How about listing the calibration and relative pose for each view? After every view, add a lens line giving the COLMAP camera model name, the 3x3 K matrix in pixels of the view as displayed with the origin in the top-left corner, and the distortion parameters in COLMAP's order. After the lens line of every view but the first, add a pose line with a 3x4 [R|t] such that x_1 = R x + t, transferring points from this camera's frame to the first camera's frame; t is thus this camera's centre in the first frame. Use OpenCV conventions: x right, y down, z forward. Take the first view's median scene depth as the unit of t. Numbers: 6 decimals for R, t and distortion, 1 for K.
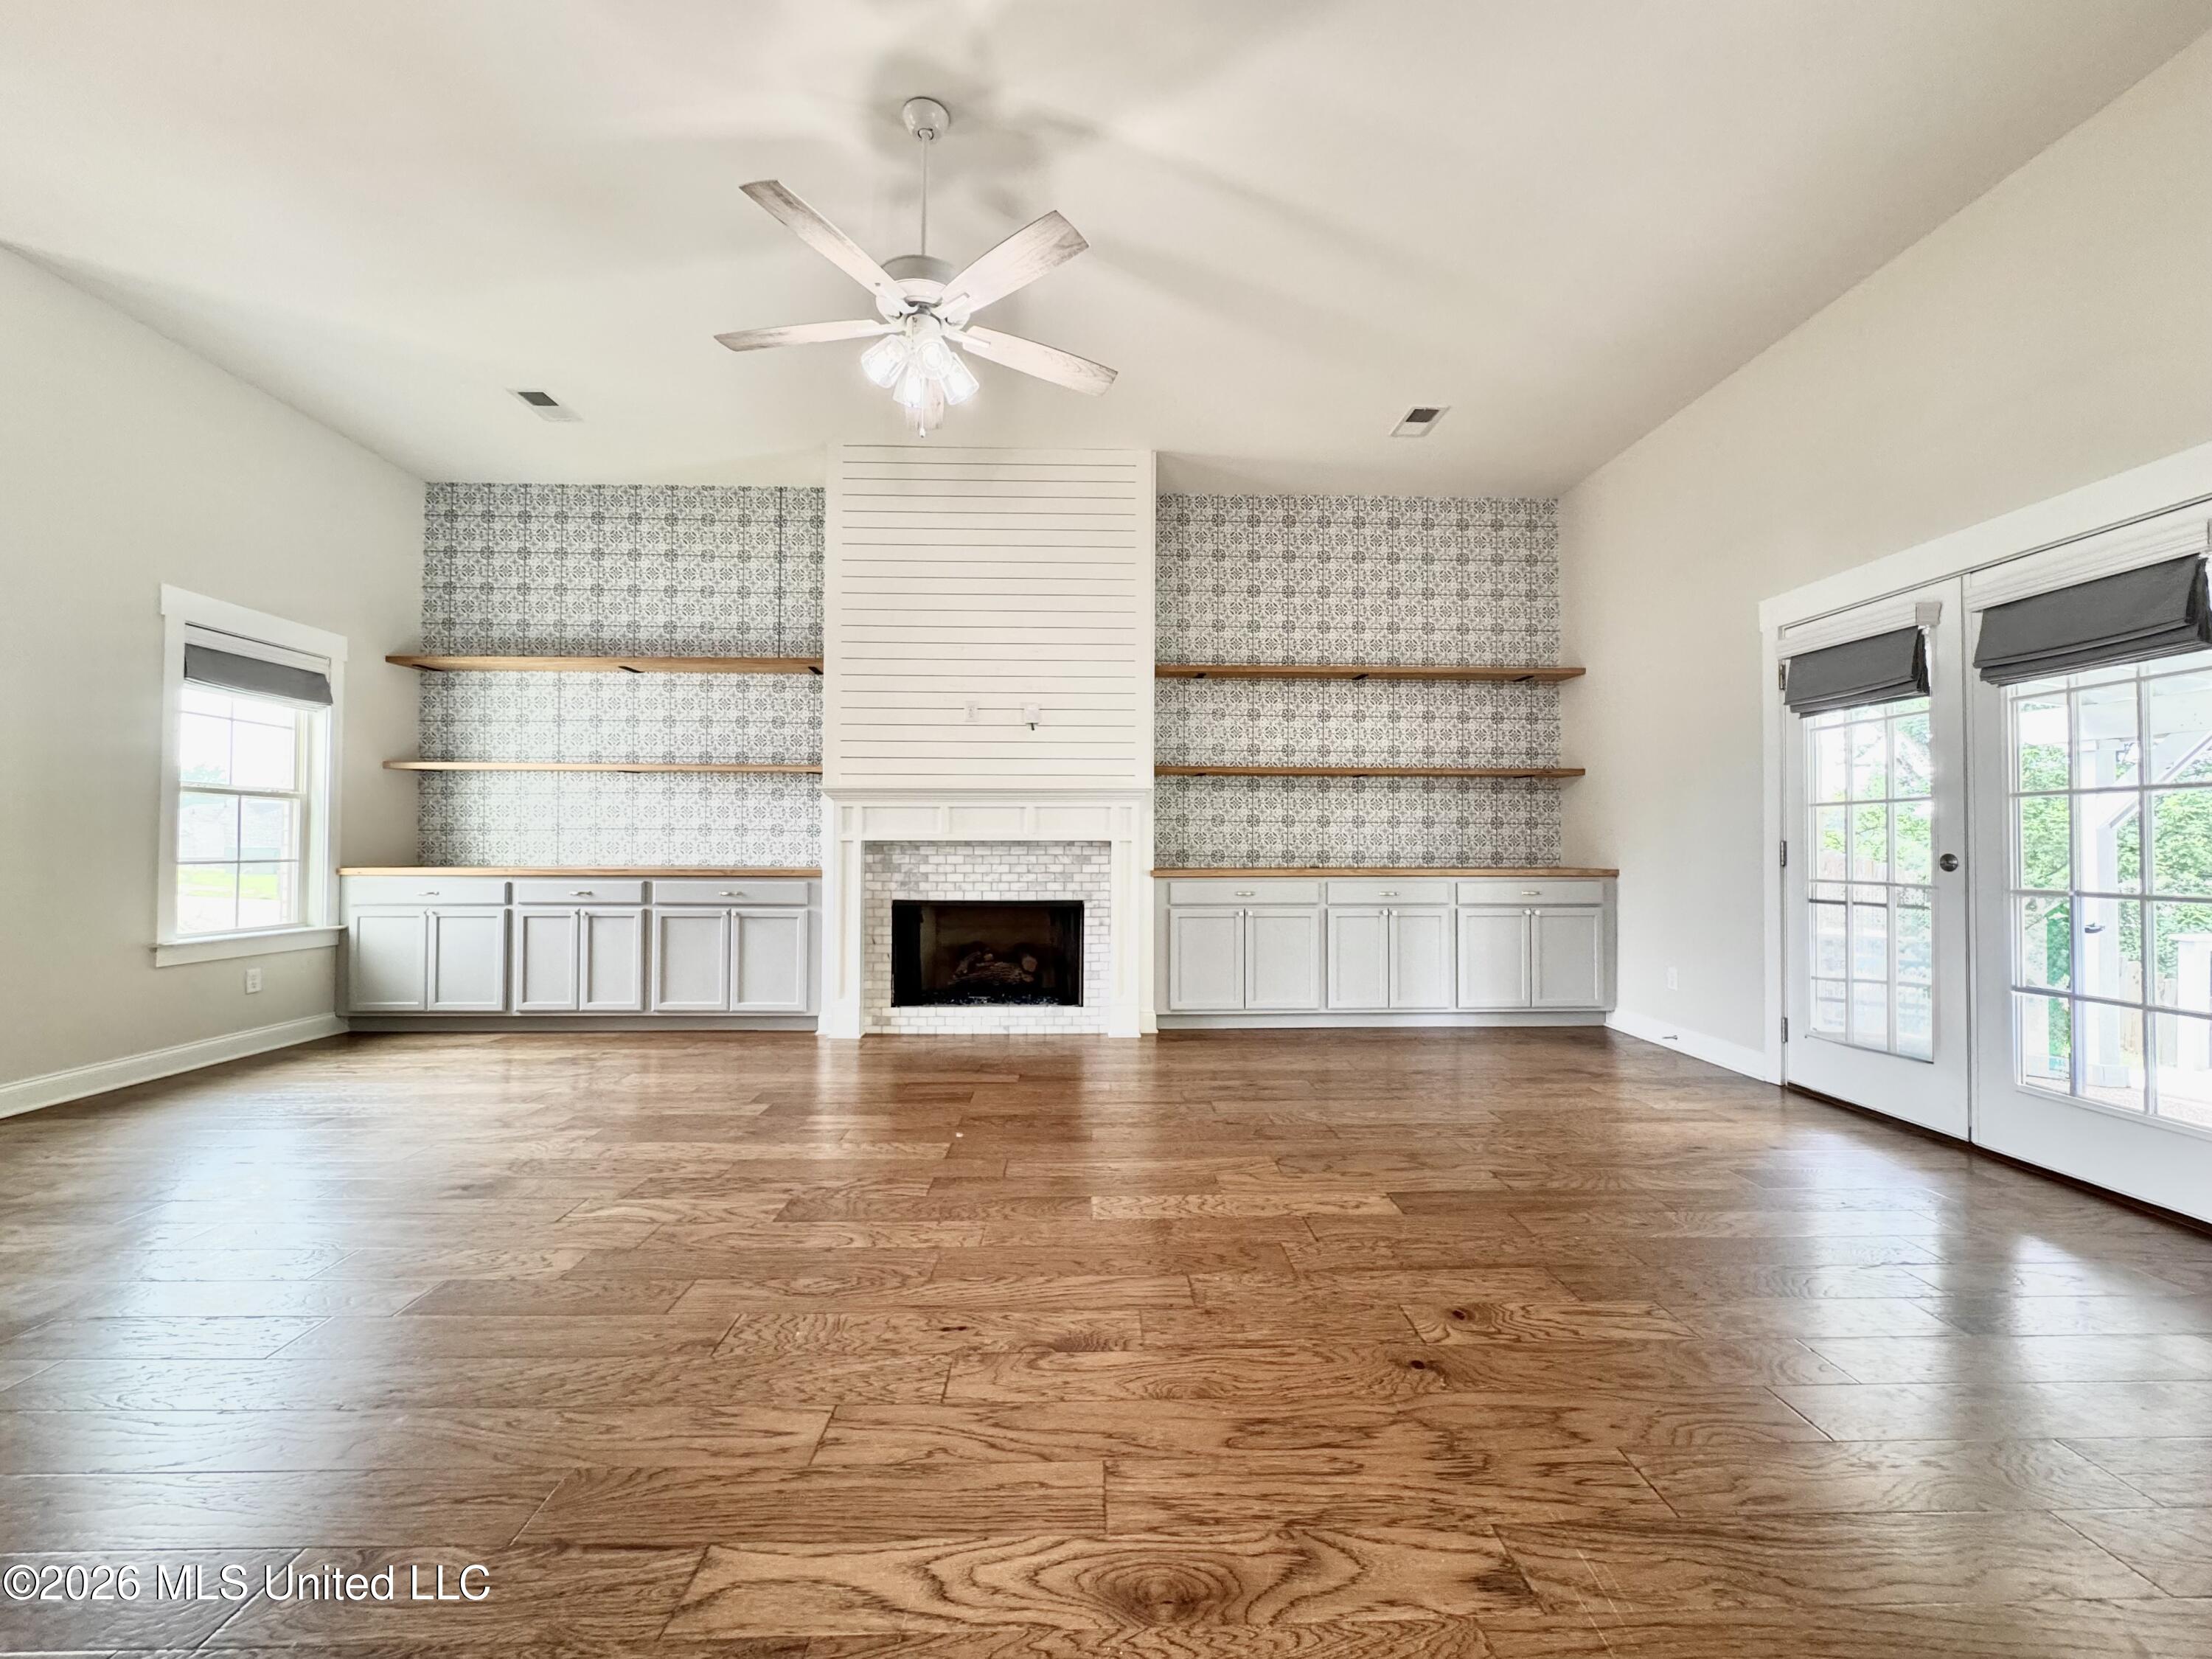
lens RADIAL K [[883.9, 0, 1110.0], [0, 883.9, 831.3], [0, 0, 1]] dist [-0.002753, -0.000223]
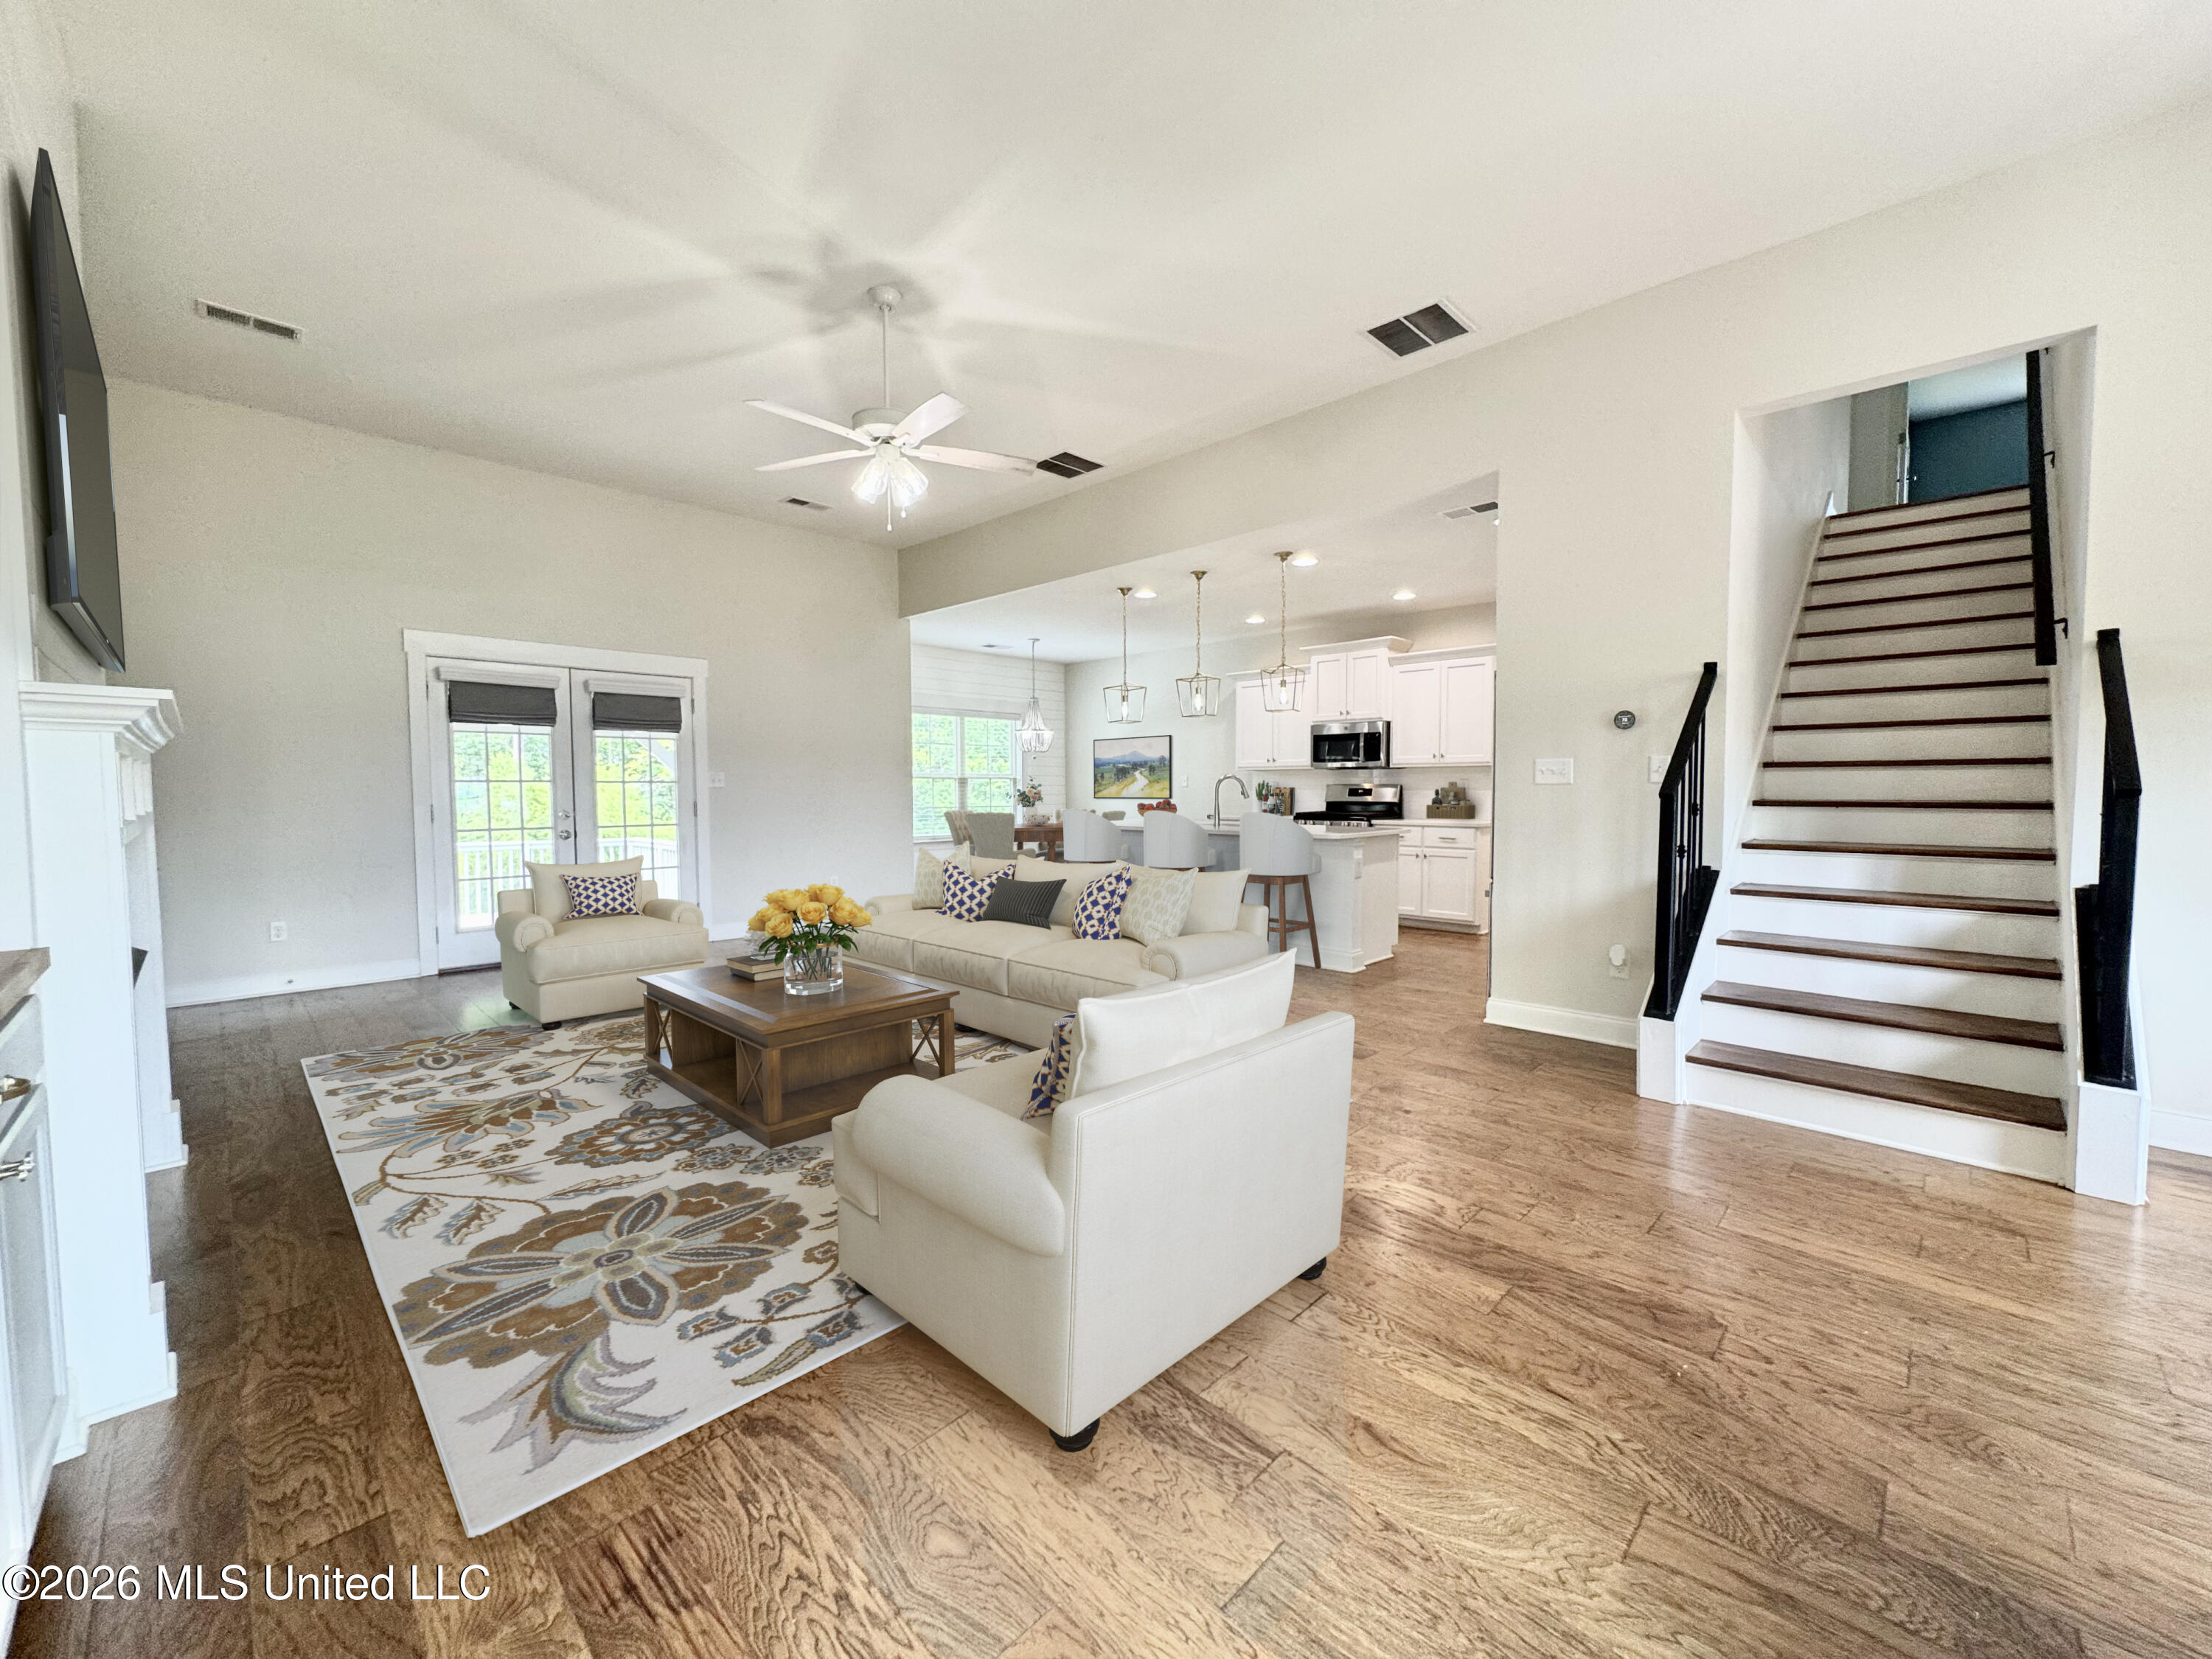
lens RADIAL K [[878.8, 0, 1111.6], [0, 878.8, 830.1], [0, 0, 1]] dist [-0.002281, -0.000253]
pose [[-0.695103, -0.037082, 0.717953, -0.792663], [-0.011439, 0.999113, 0.040528, -0.014431], [-0.718819, 0.019959, -0.694910, 0.921175]]
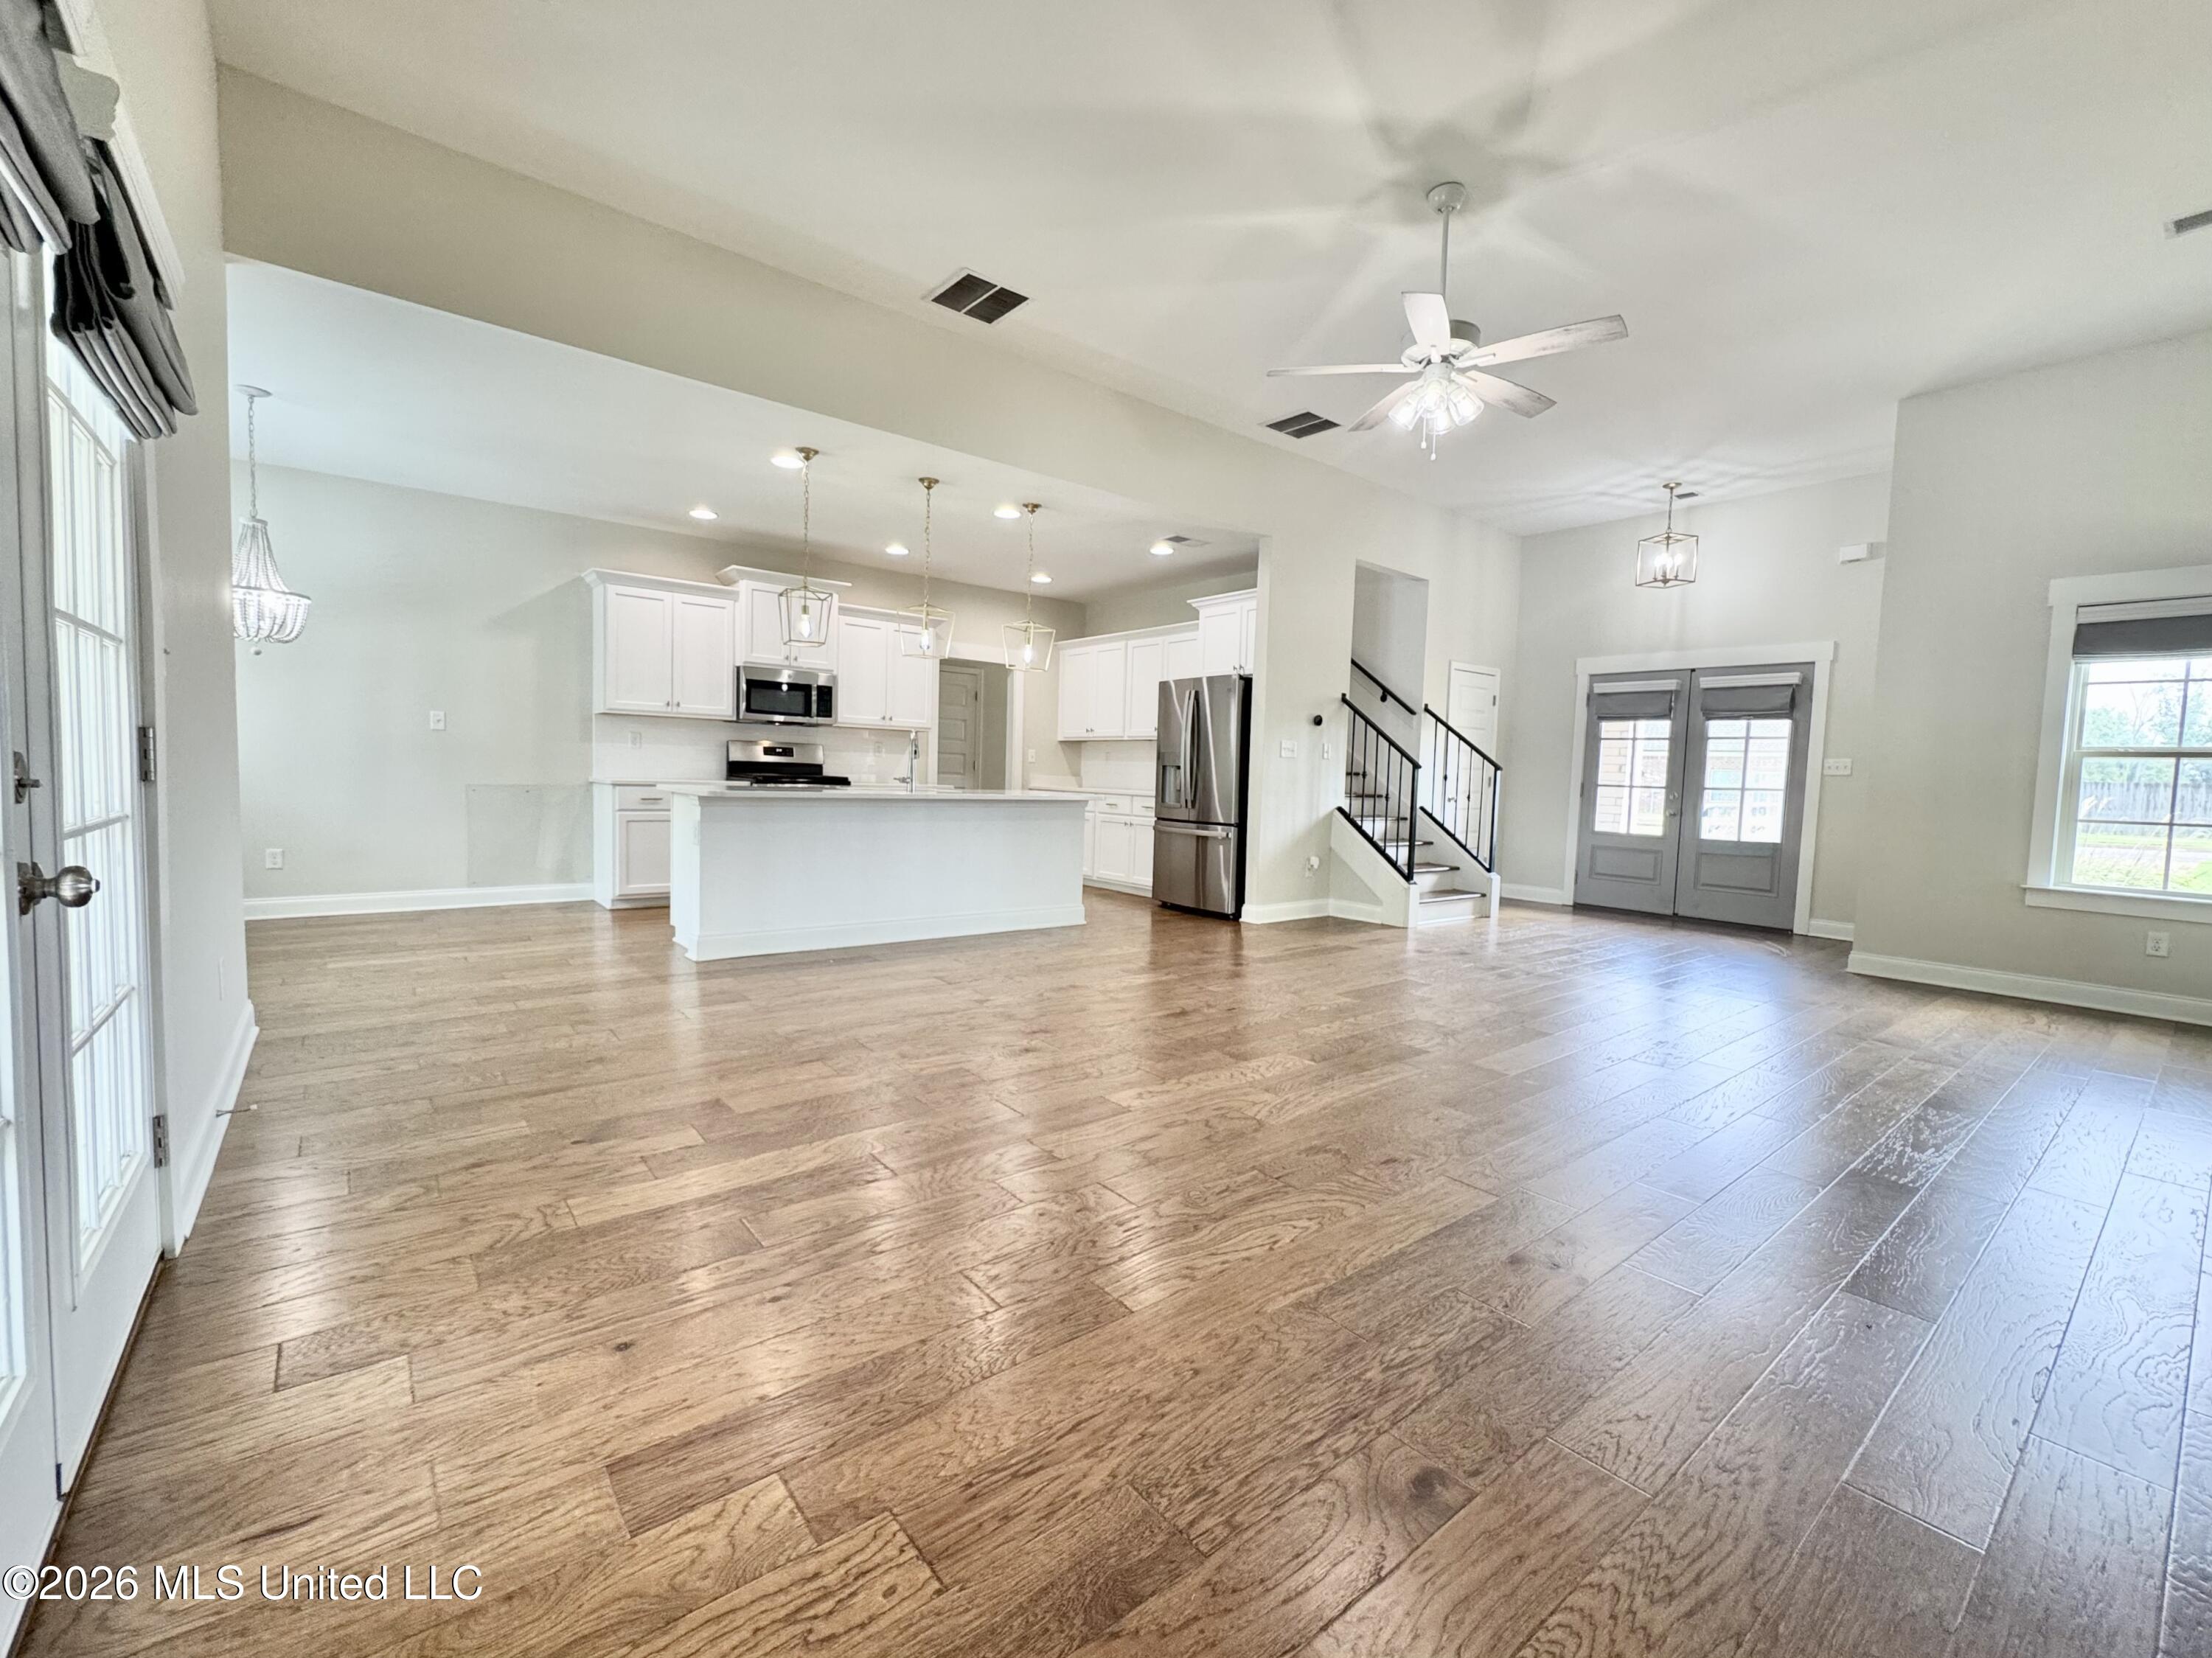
lens RADIAL K [[932.5, 0, 1108.8], [0, 932.5, 830.8], [0, 0, 1]] dist [-0.003932, -0.000210]
pose [[-0.796084, 0.009229, -0.605116, 0.519027], [-0.024424, 0.998579, 0.047362, 0.018647], [0.604693, 0.052483, -0.794727, 0.962694]]
